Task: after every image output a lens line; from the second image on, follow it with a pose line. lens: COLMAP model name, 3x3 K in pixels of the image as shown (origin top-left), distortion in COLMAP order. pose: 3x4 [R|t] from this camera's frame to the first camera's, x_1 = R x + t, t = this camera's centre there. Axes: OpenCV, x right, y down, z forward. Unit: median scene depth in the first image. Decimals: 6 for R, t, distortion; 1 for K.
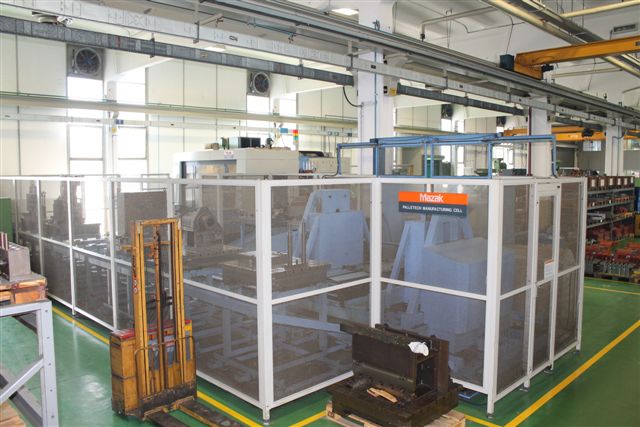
lens RADIAL K [[540.9, 0, 320.0], [0, 540.9, 213.5], [0, 0, 1]] dist [-0.104664, 0.008037]
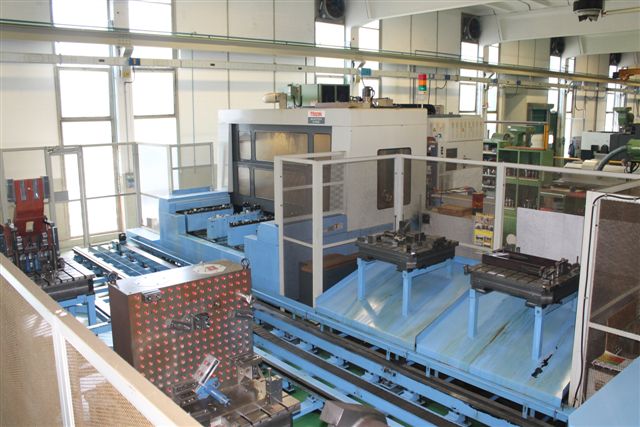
lens RADIAL K [[565.3, 0, 320.0], [0, 565.3, 213.5], [0, 0, 1]] dist [-0.098185, 0.005037]
pose [[0.997815, 0.006747, -0.065728, -0.086105], [-0.000240, 0.995136, 0.098509, -0.045297], [0.066072, -0.098278, 0.992963, 0.267768]]
